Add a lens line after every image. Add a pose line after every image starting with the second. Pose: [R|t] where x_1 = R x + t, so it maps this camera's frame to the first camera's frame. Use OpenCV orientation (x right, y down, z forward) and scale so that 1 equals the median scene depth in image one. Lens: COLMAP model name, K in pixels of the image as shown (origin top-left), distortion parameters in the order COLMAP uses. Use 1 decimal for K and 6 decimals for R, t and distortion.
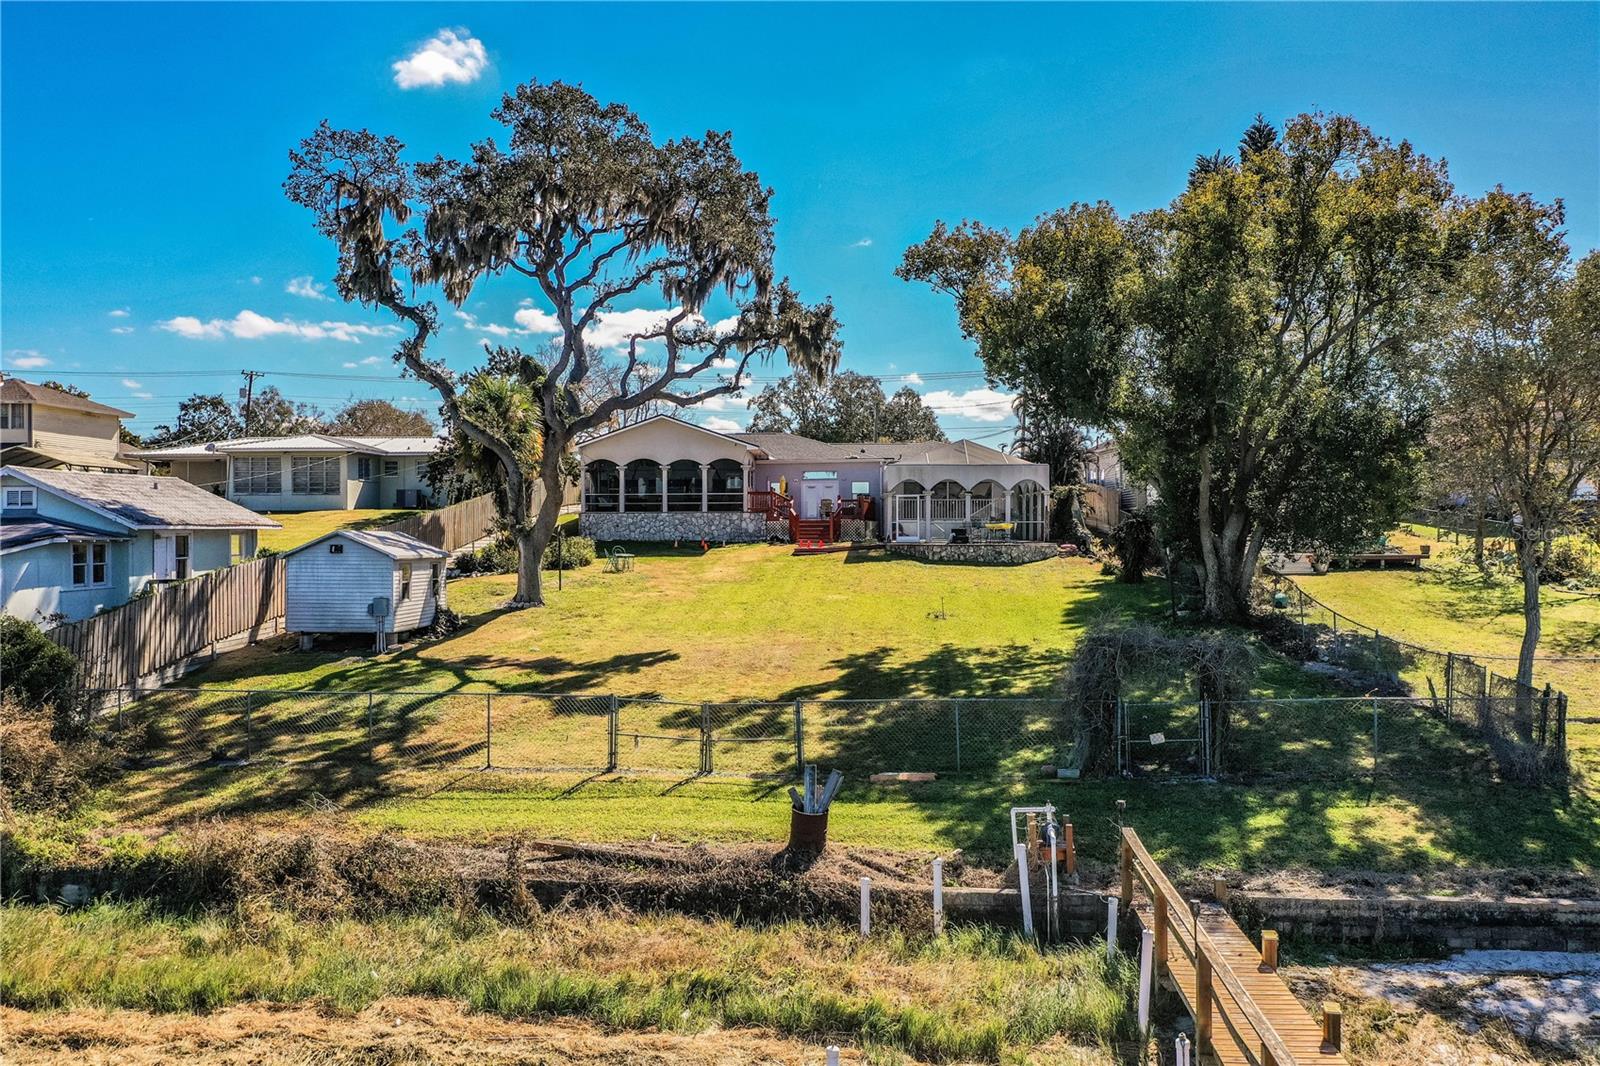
lens RADIAL K [[1247.0, 0, 801.3], [0, 1247.0, 532.1], [0, 0, 1]] dist [0.000935, -0.012473]
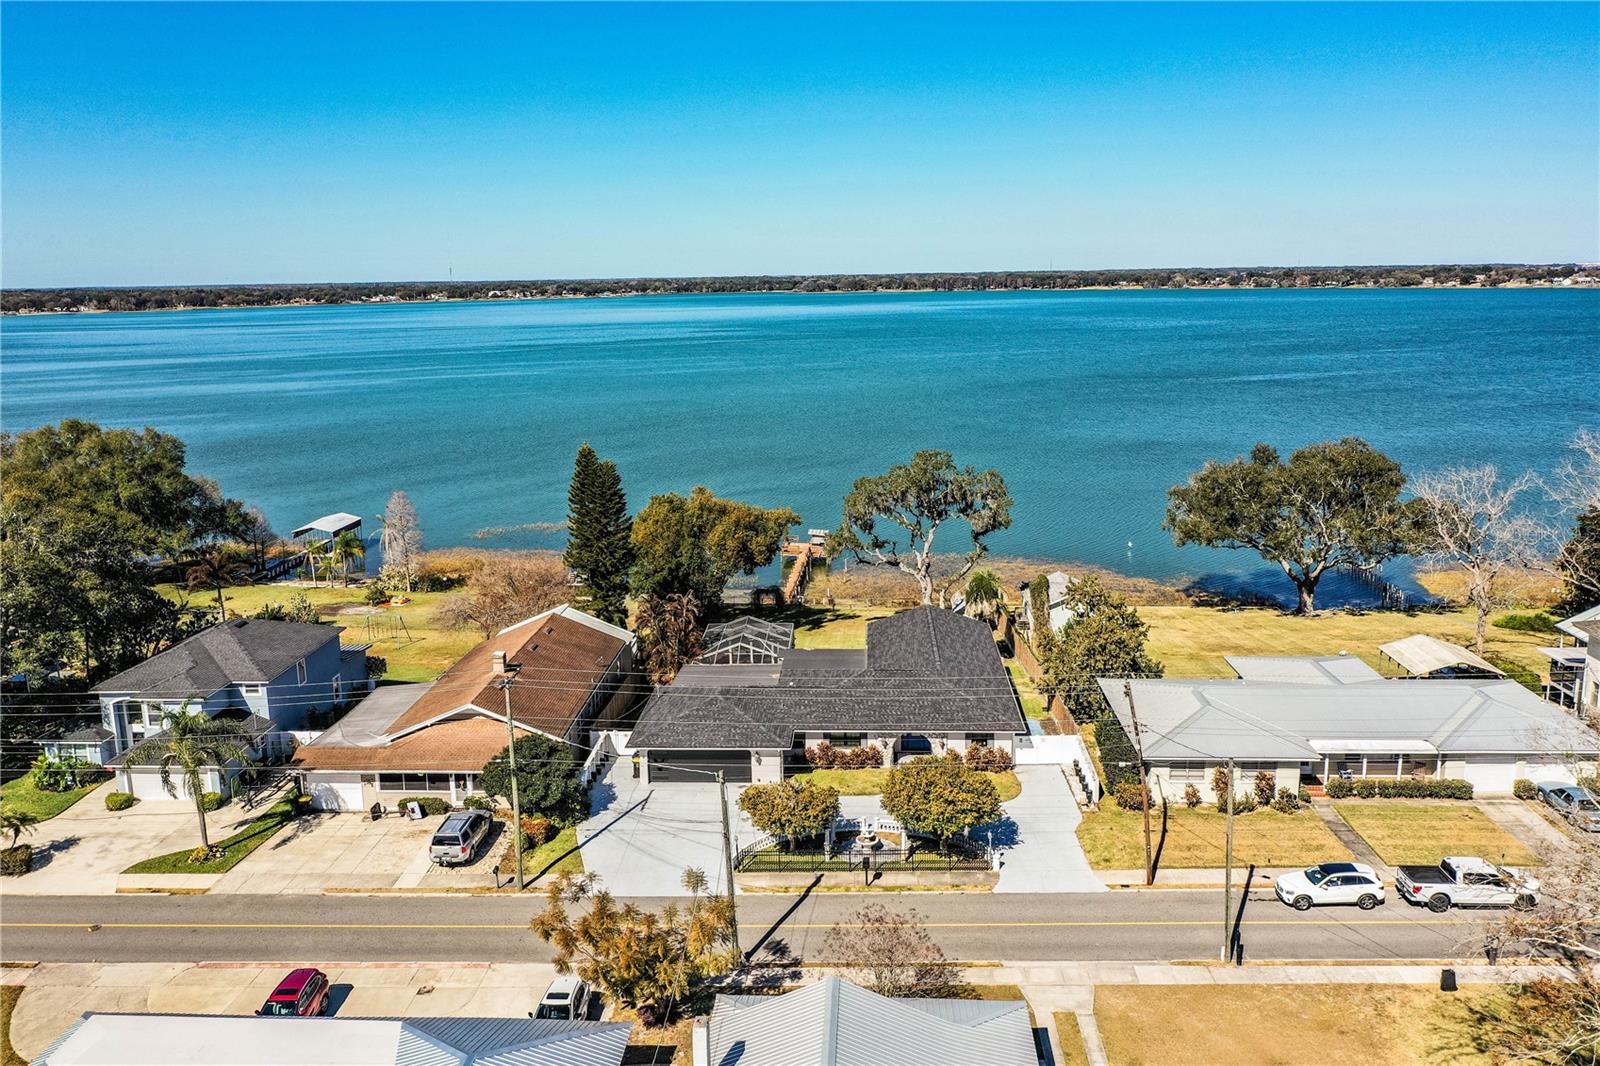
lens RADIAL K [[1247.0, 0, 799.8], [0, 1247.0, 521.6], [0, 0, 1]] dist [0.000935, -0.012473]
pose [[-0.999870, 0.014703, 0.006627, 0.063046], [0.015725, 0.980055, 0.198102, -0.851074], [-0.003583, 0.198181, -0.980159, 4.157061]]
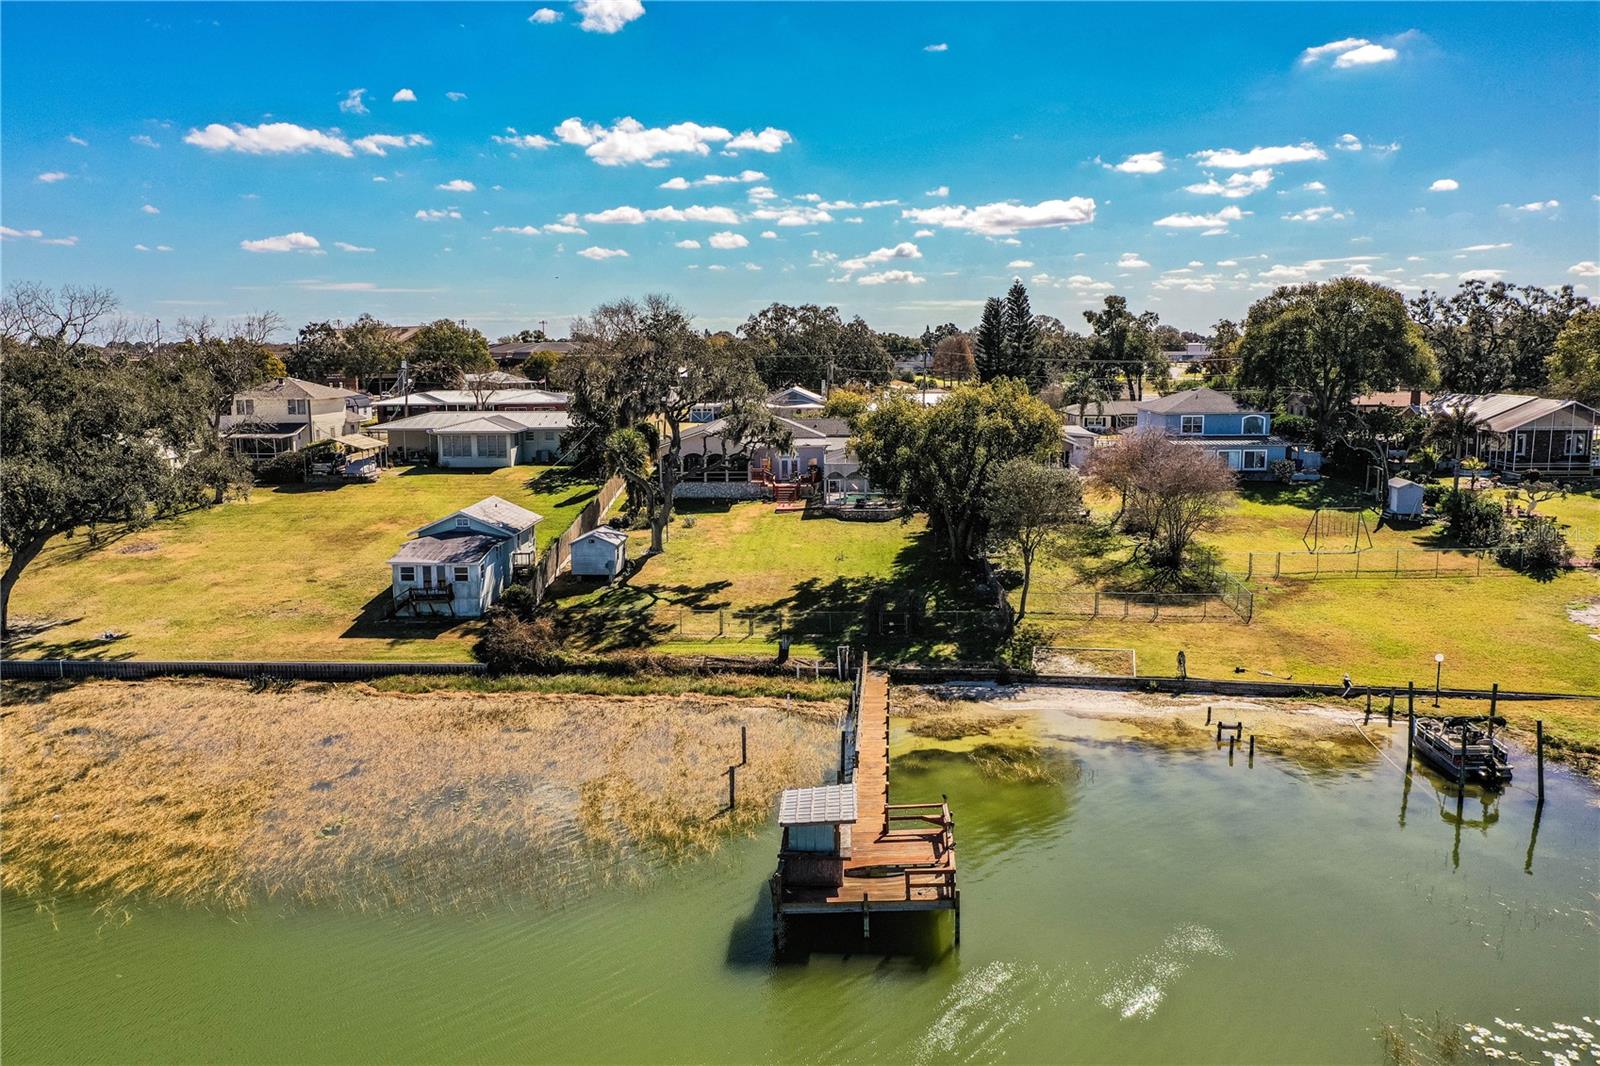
lens RADIAL K [[1247.0, 0, 795.8], [0, 1247.0, 545.8], [0, 0, 1]] dist [0.000935, -0.012473]
pose [[0.999875, -0.007079, 0.014142, -0.004424], [0.004789, 0.987763, 0.155890, -0.341312], [-0.015073, -0.155803, 0.987673, -1.365808]]
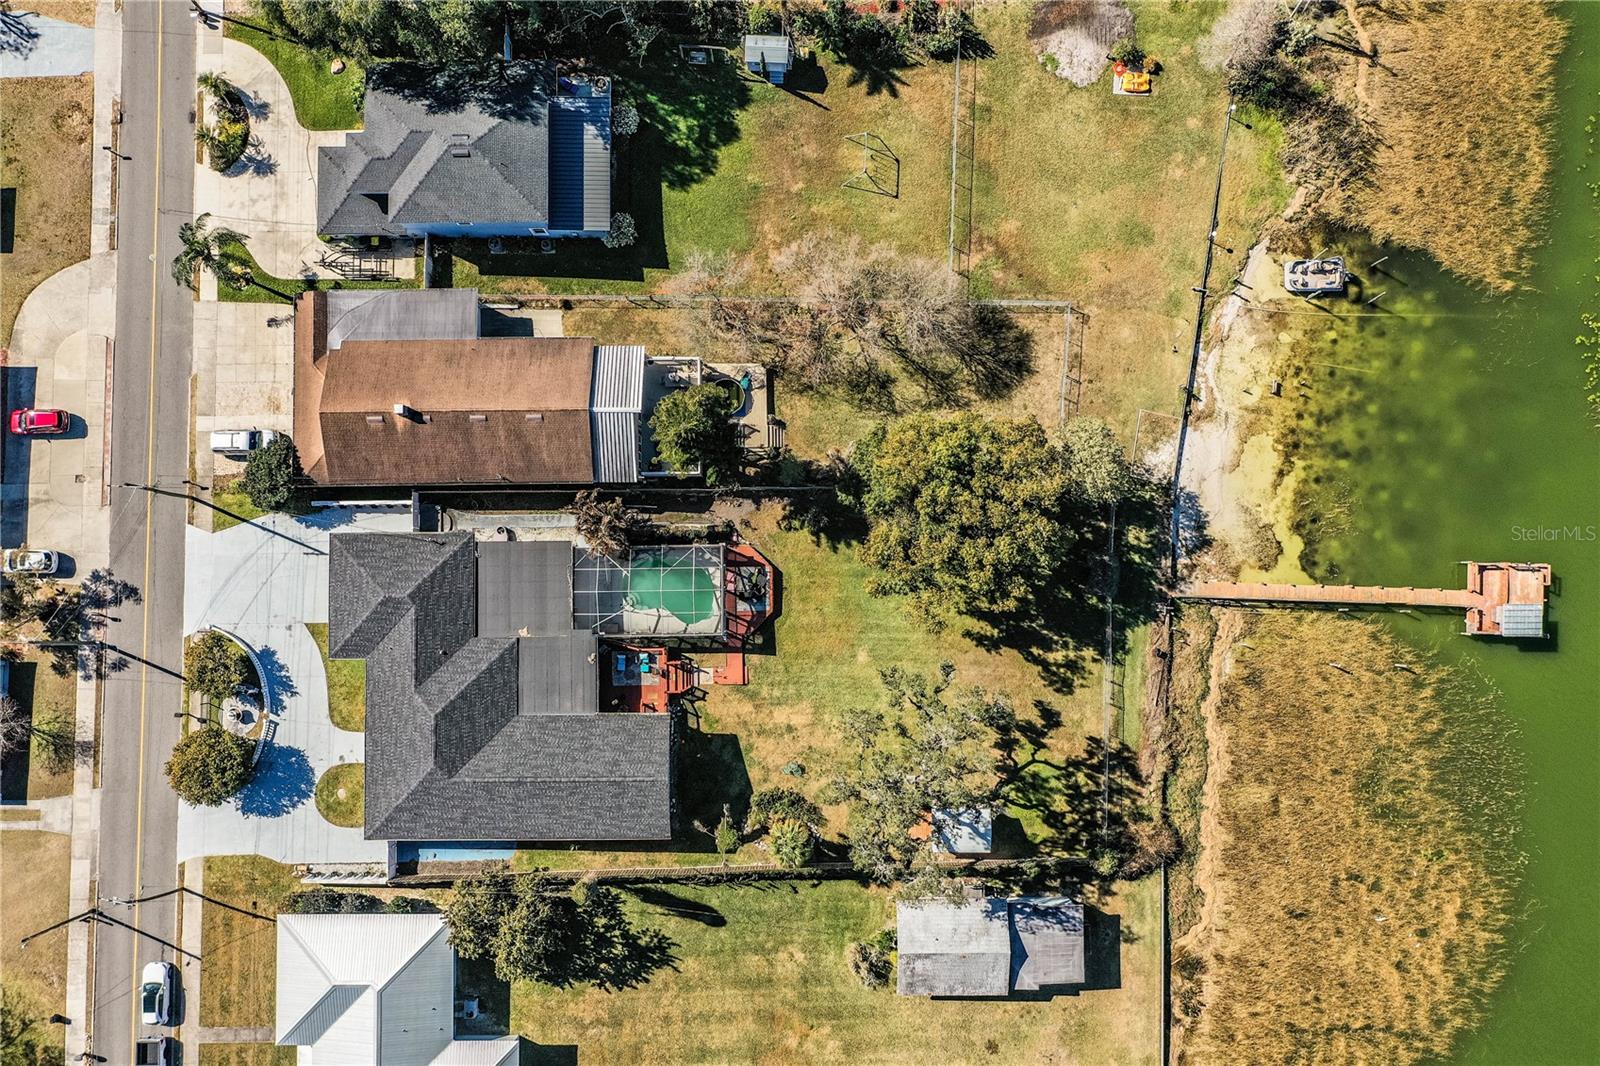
lens RADIAL K [[1247.0, 0, 801.7], [0, 1247.0, 526.0], [0, 0, 1]] dist [0.000935, -0.012473]
pose [[-0.055088, -0.997234, 0.049894, 0.188470], [0.020425, 0.048834, 0.998598, -2.697350], [-0.998273, 0.056030, 0.017679, 1.266739]]
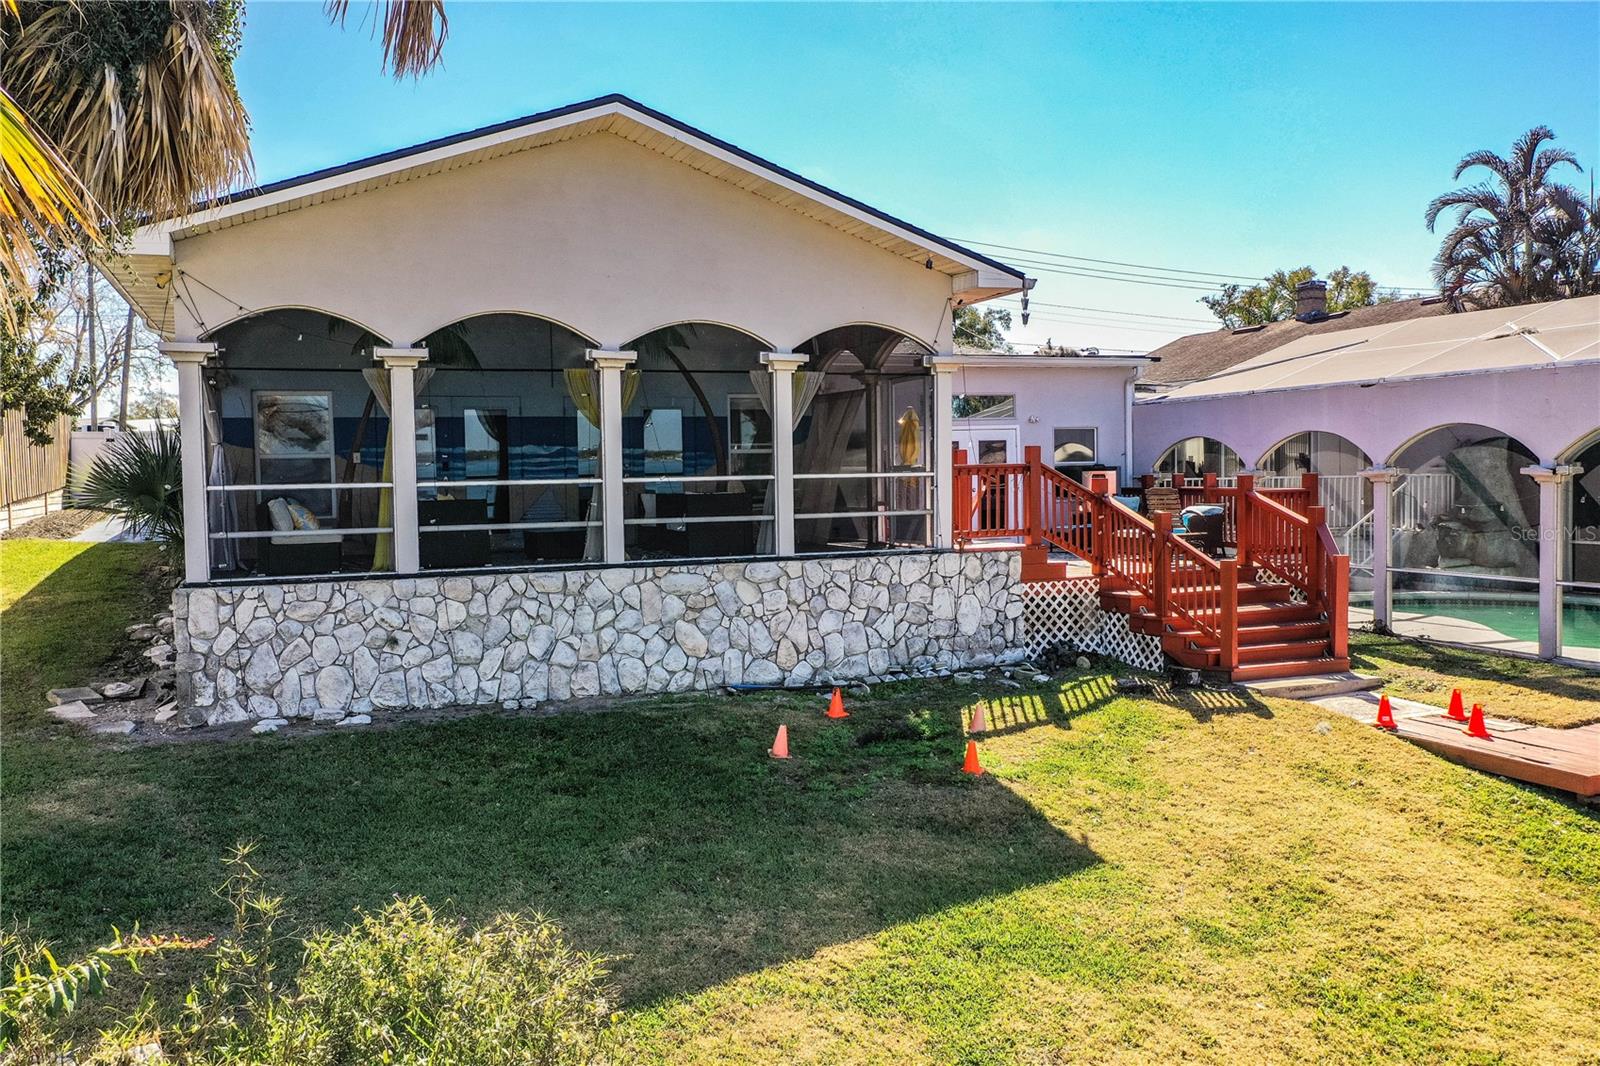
lens RADIAL K [[1247.0, 0, 799.2], [0, 1247.0, 530.8], [0, 0, 1]] dist [0.000935, -0.012473]
pose [[0.907930, -0.033919, 0.417747, -0.278168], [0.017664, 0.998931, 0.042717, -0.049918], [-0.418750, -0.031405, 0.907558, 1.281451]]
